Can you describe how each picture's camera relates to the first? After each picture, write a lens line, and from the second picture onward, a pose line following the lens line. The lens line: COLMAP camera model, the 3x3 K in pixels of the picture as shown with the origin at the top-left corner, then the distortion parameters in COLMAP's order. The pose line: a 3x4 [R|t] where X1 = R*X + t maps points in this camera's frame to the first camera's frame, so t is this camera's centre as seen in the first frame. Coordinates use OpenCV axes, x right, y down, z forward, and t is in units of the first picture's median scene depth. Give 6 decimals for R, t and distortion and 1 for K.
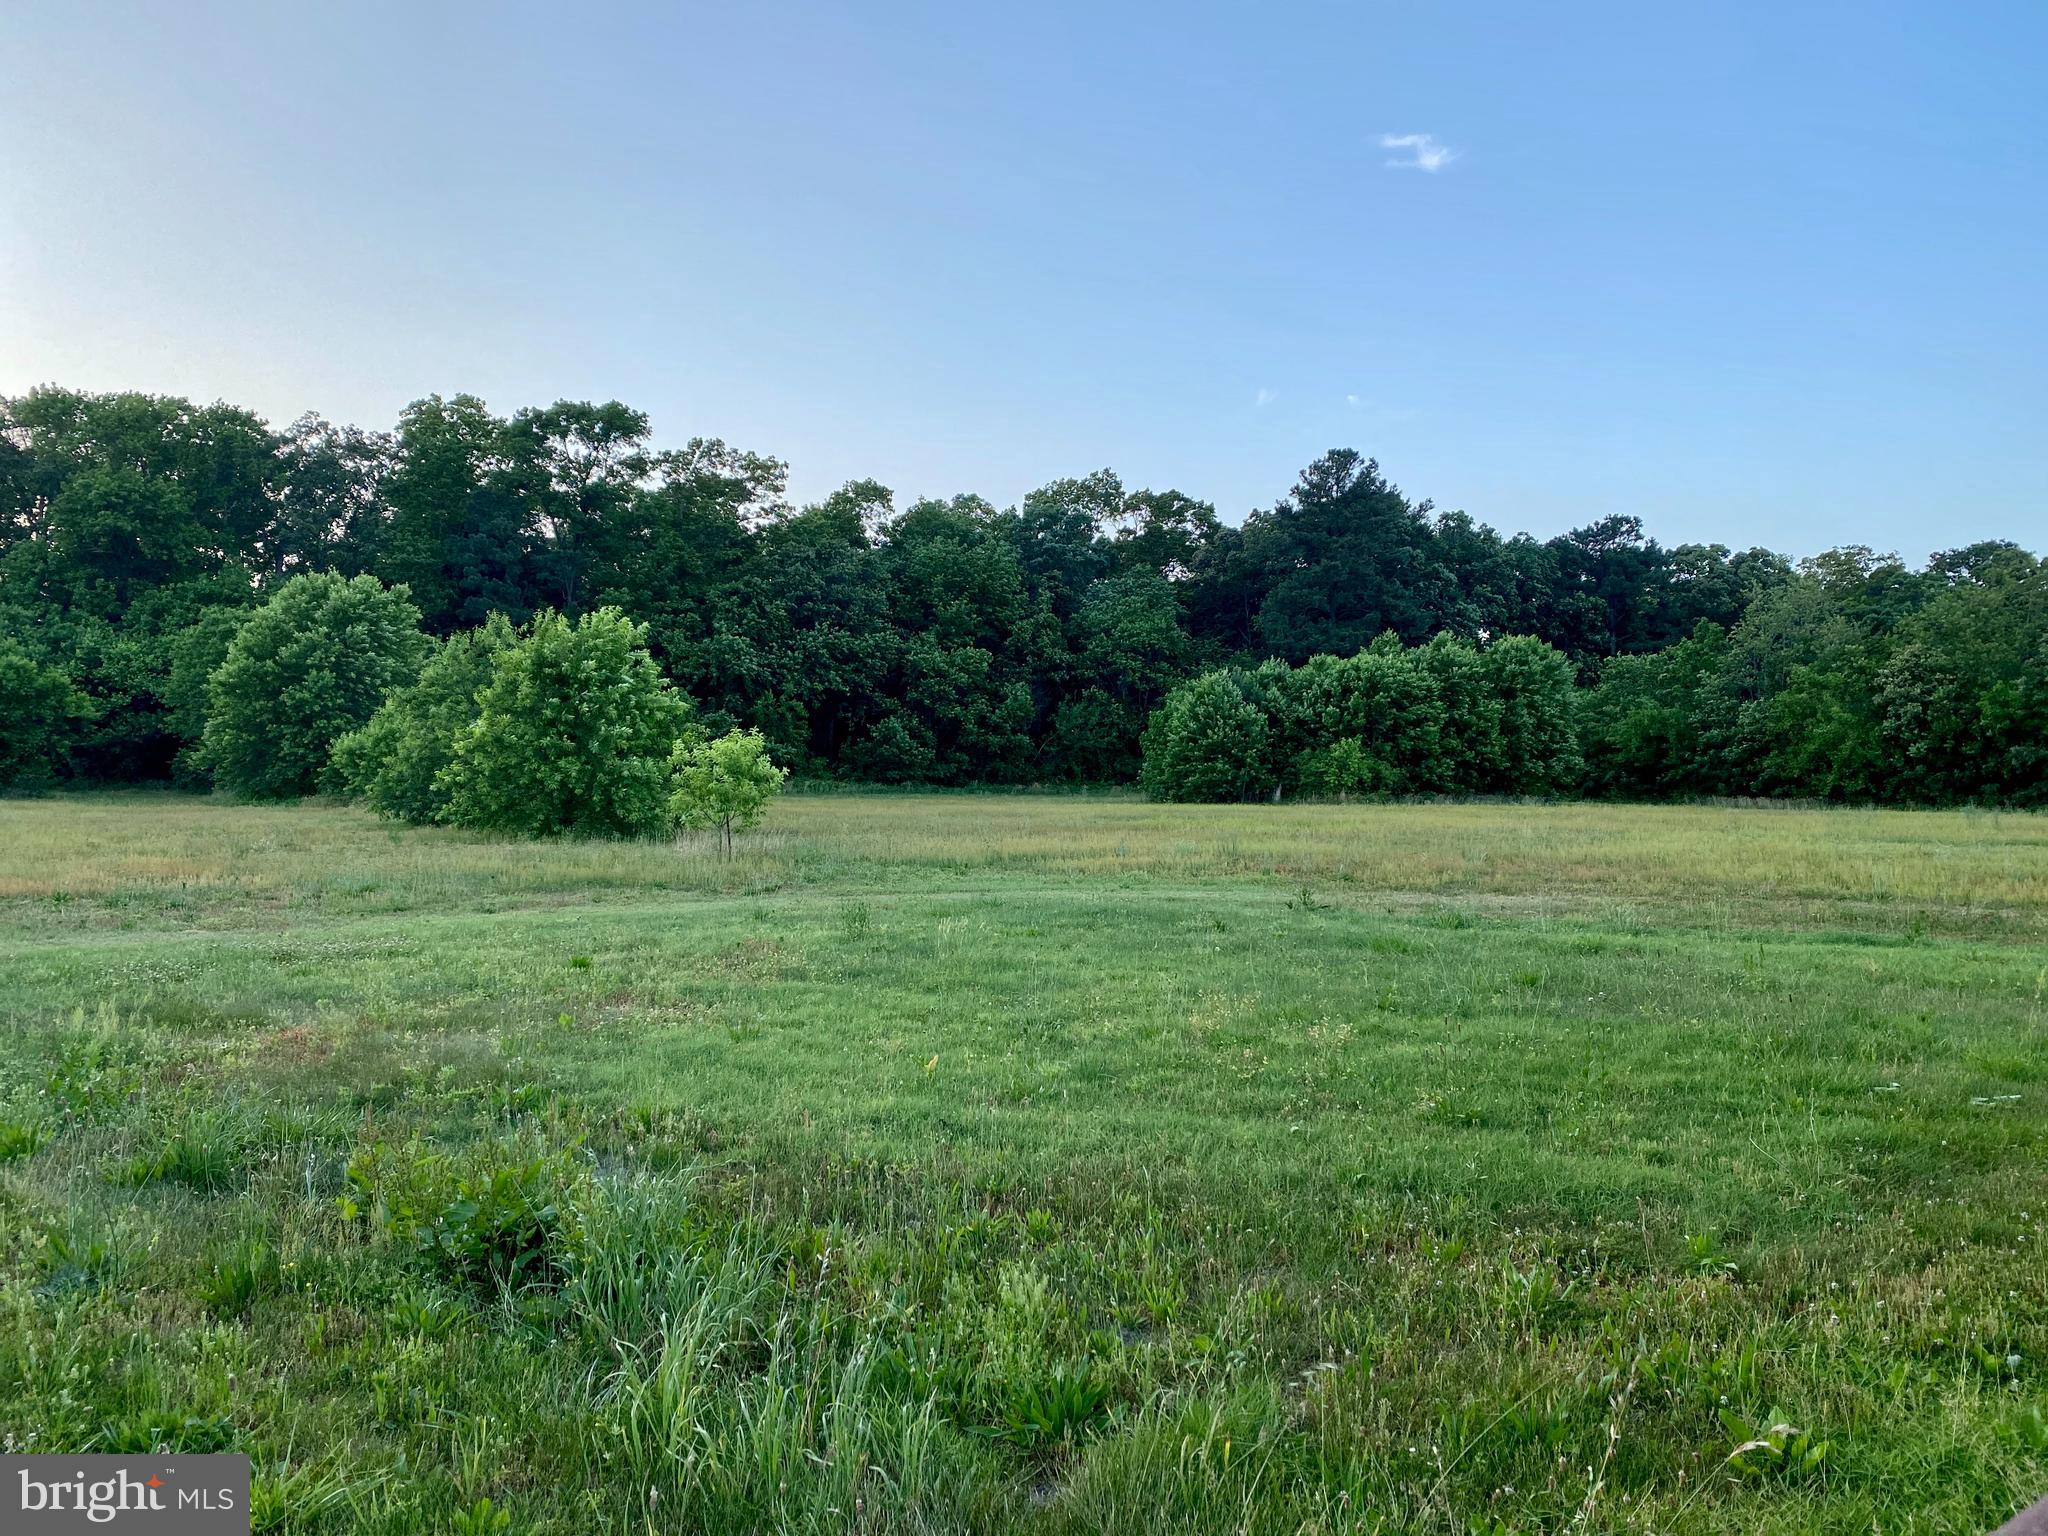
lens RADIAL K [[1554.2, 0, 1024.0], [0, 1554.2, 768.0], [0, 0, 1]] dist [0.233228, -0.001324]
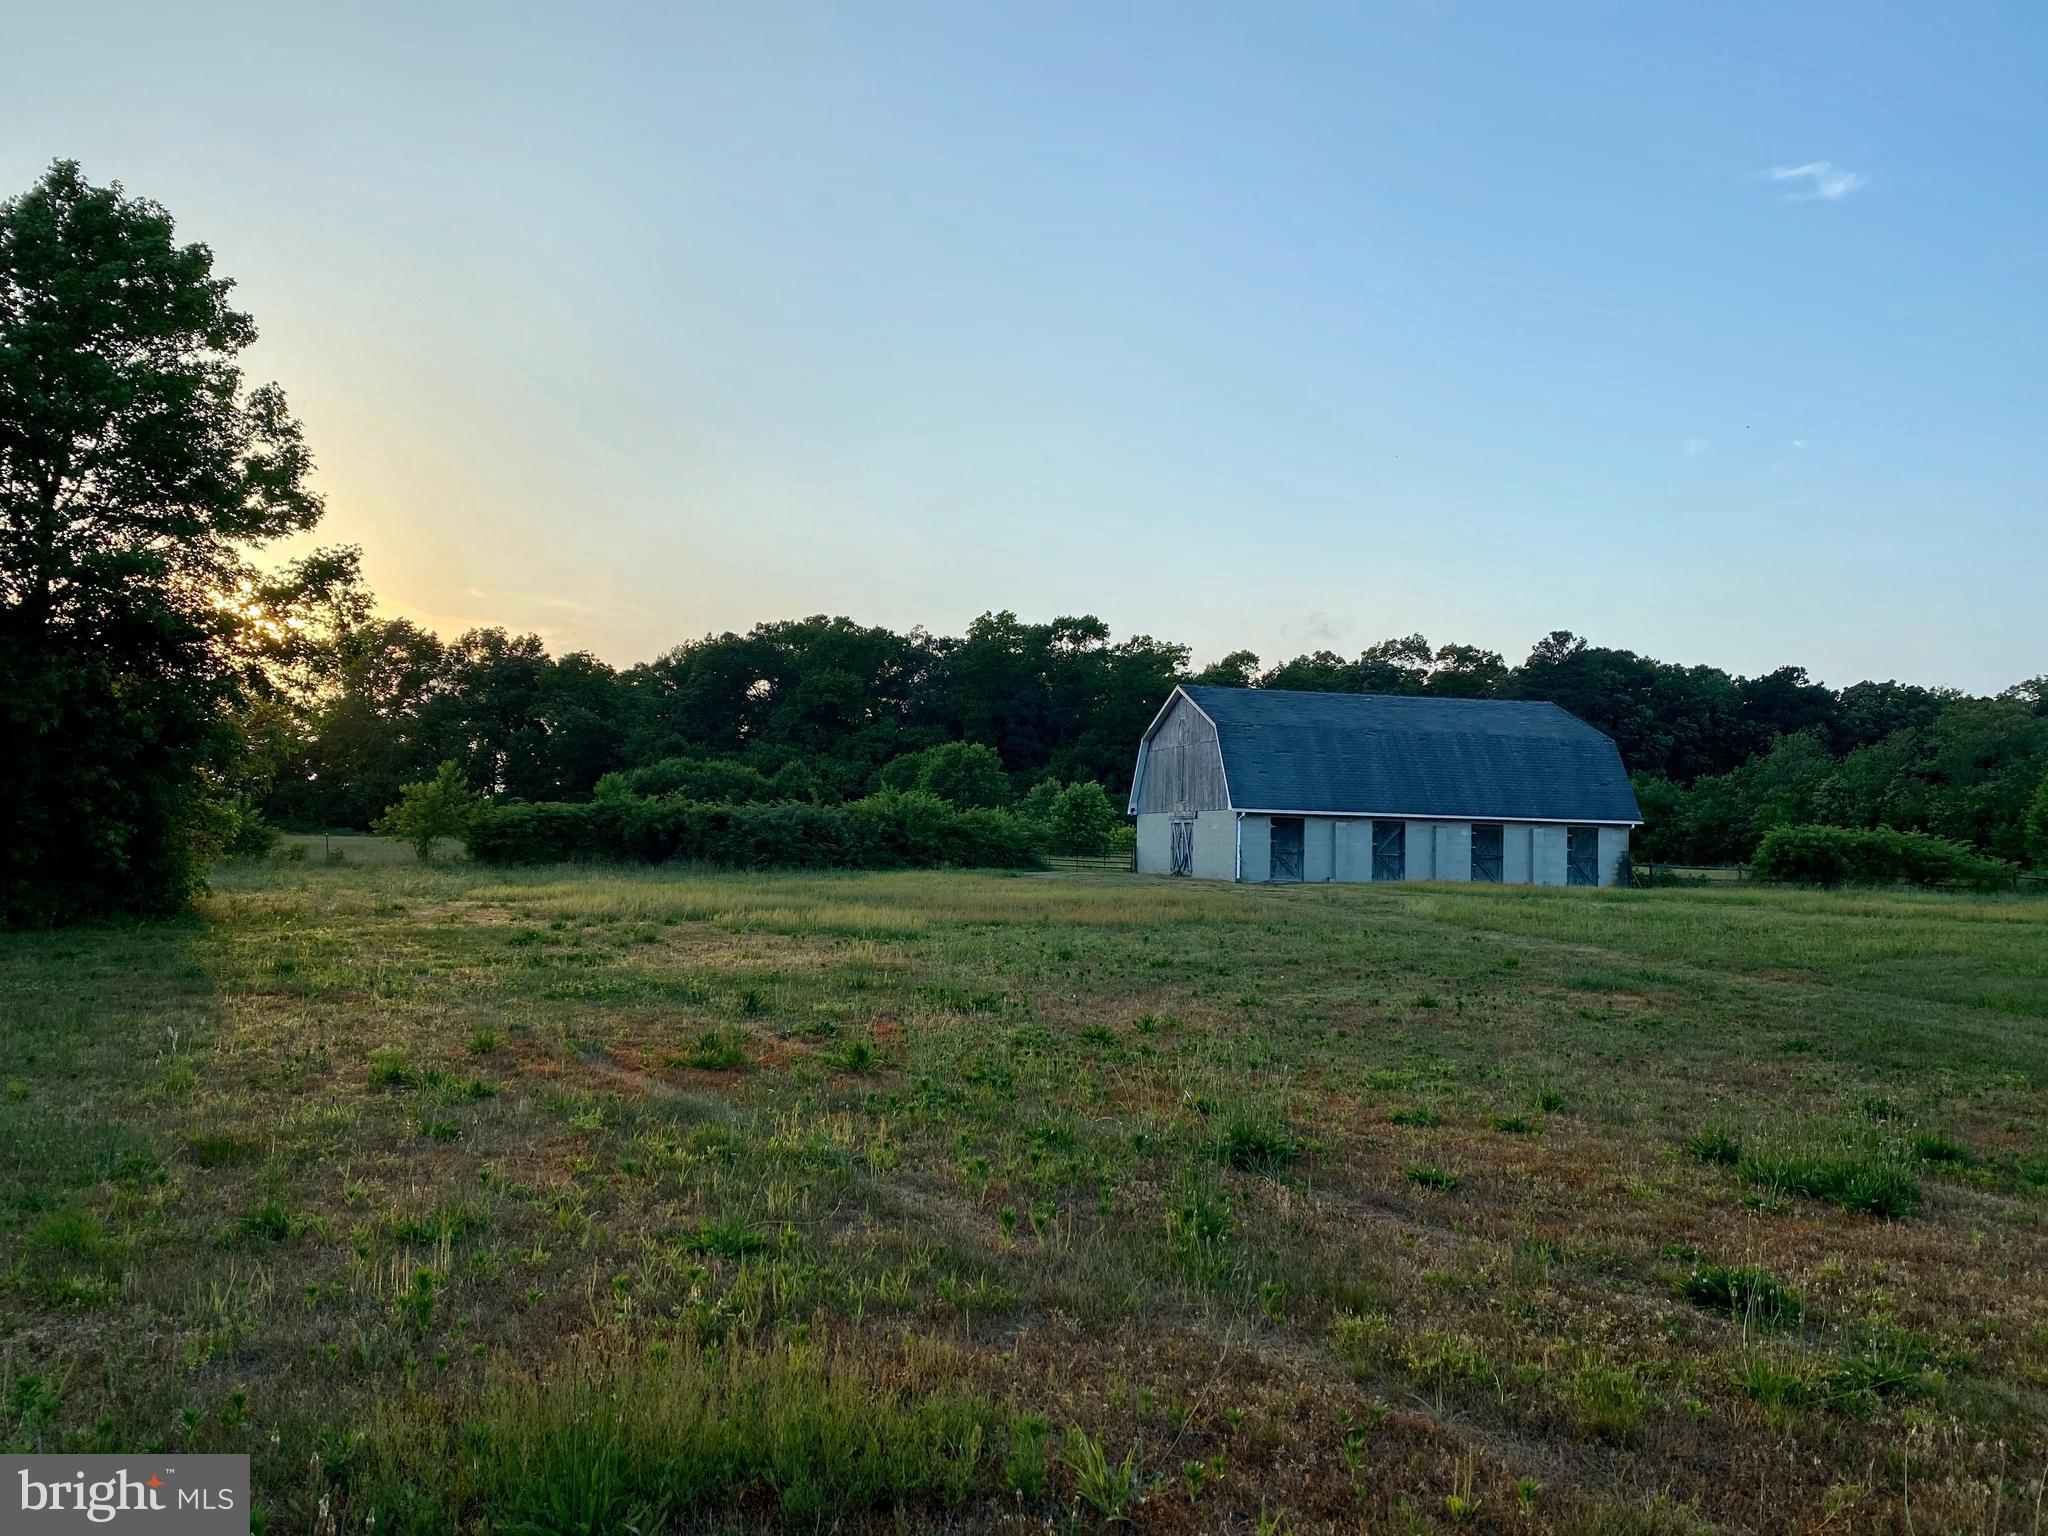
lens RADIAL K [[1554.2, 0, 1024.0], [0, 1554.2, 768.0], [0, 0, 1]] dist [0.233228, -0.001324]
pose [[0.959462, -0.001922, -0.281831, 0.129925], [-0.011810, 0.998824, -0.047015, 0.004722], [0.281590, 0.048438, 0.958312, -0.545388]]
